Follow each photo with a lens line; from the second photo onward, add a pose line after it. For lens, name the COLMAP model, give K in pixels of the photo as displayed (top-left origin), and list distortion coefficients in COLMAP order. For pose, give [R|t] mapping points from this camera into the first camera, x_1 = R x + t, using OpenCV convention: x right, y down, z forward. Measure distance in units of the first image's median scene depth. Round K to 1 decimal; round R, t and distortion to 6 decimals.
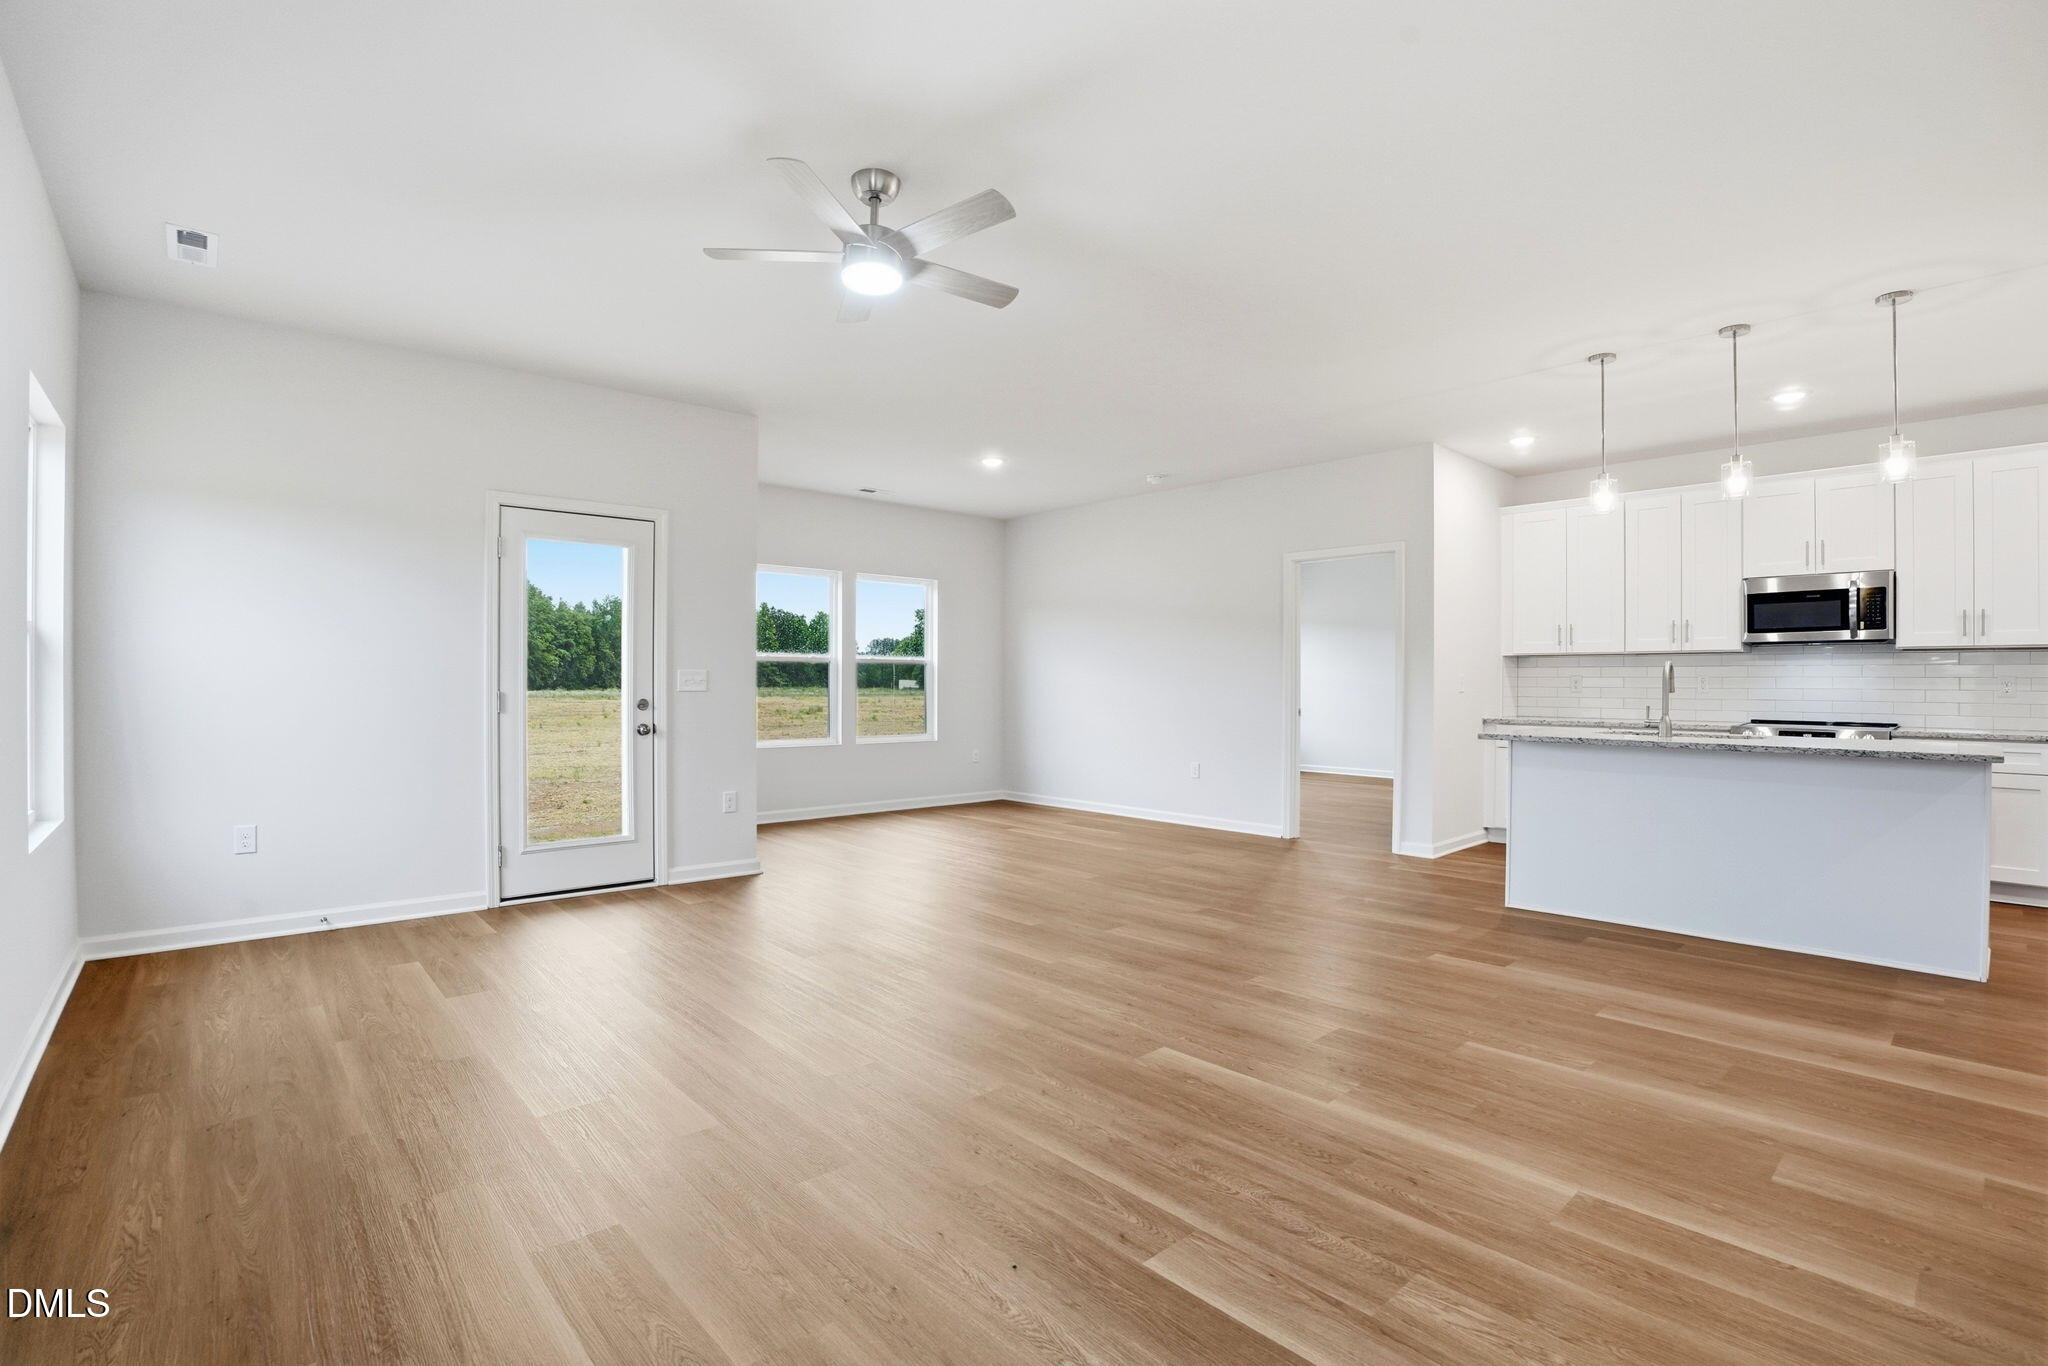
lens RADIAL K [[938.2, 0, 1032.5], [0, 938.2, 687.9], [0, 0, 1]] dist [-0.052168, 0.020927]
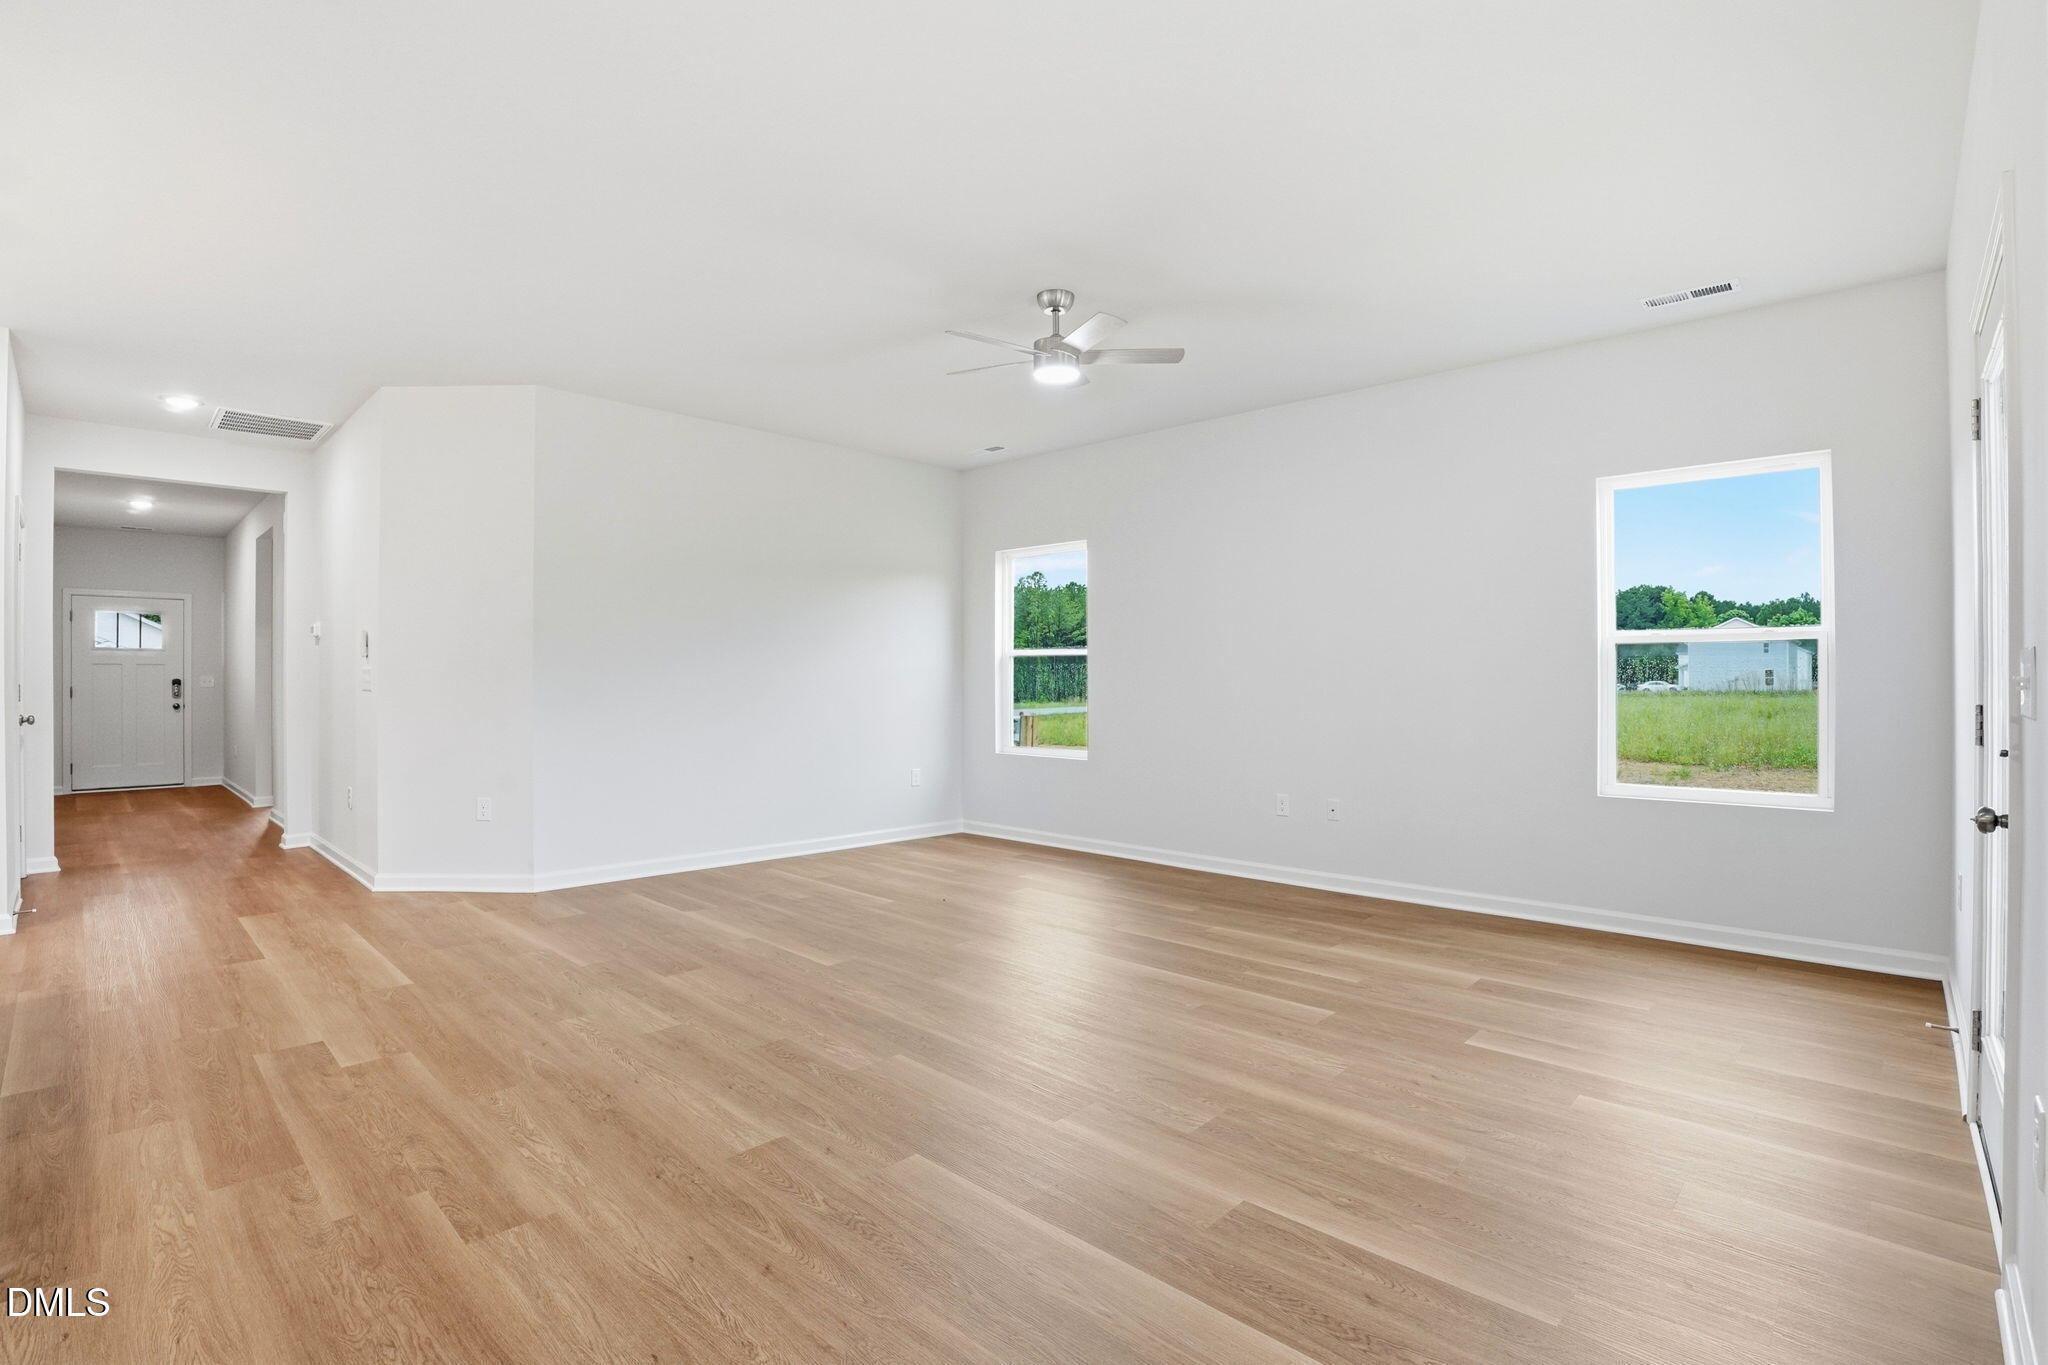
lens RADIAL K [[942.5, 0, 1030.9], [0, 942.5, 677.3], [0, 0, 1]] dist [-0.073154, 0.021958]
pose [[-0.996886, -0.004842, -0.078709, -0.019373], [-0.005072, 0.999983, 0.002724, -0.007927], [0.078695, 0.003115, -0.996894, 1.298511]]
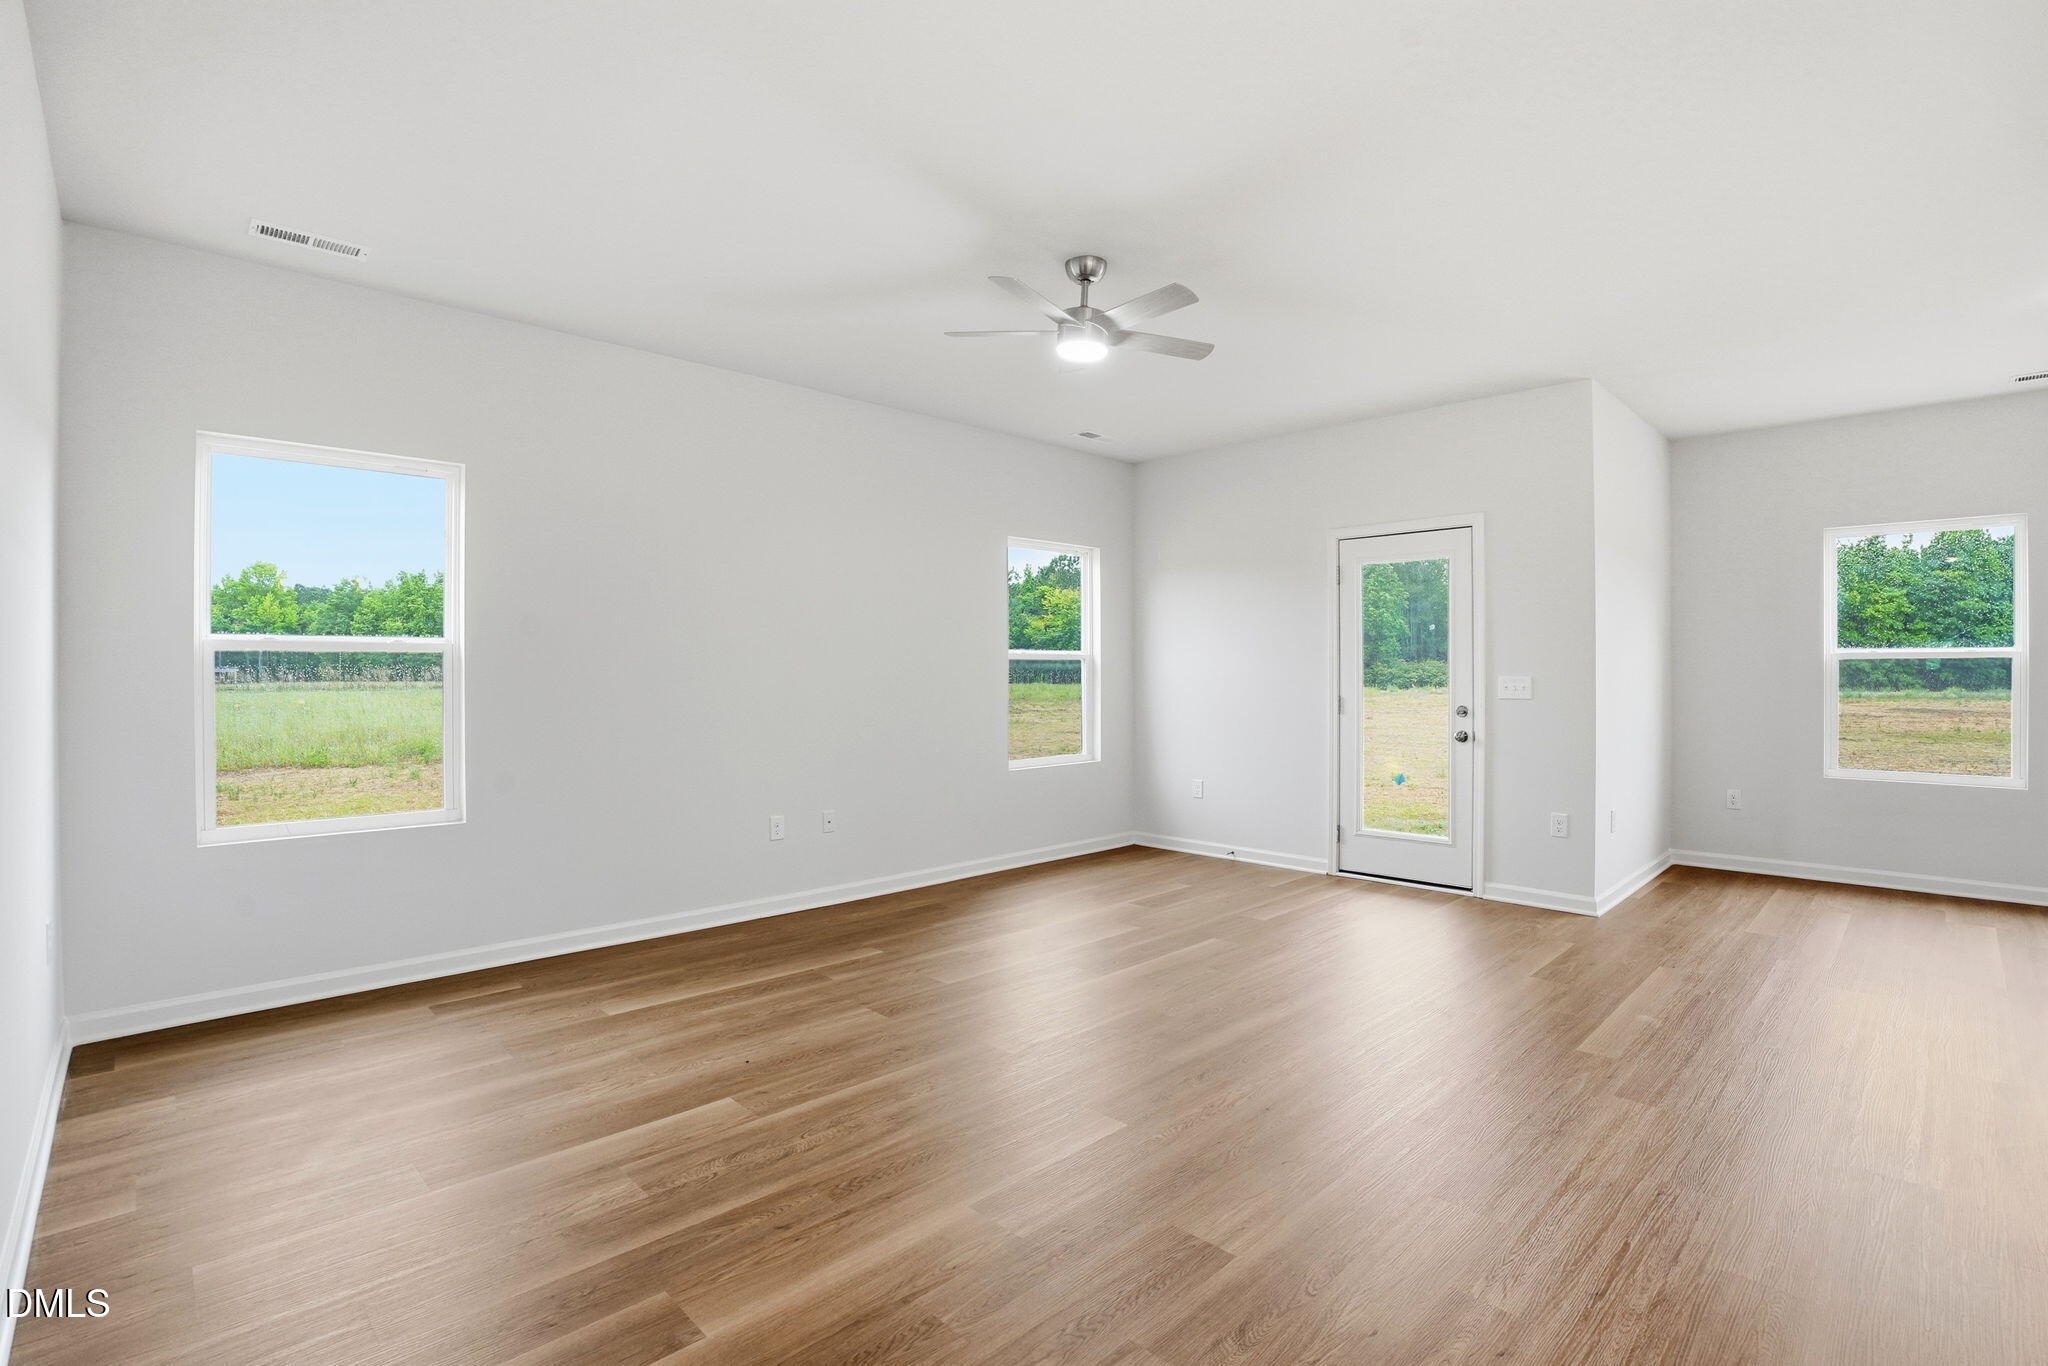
lens RADIAL K [[942.5, 0, 1030.9], [0, 942.5, 677.8], [0, 0, 1]] dist [-0.073154, 0.021958]
pose [[0.040324, -0.004832, -0.999175, 0.558115], [-0.006245, 0.999968, -0.005088, -0.010274], [0.999167, 0.006445, 0.040292, 0.494980]]
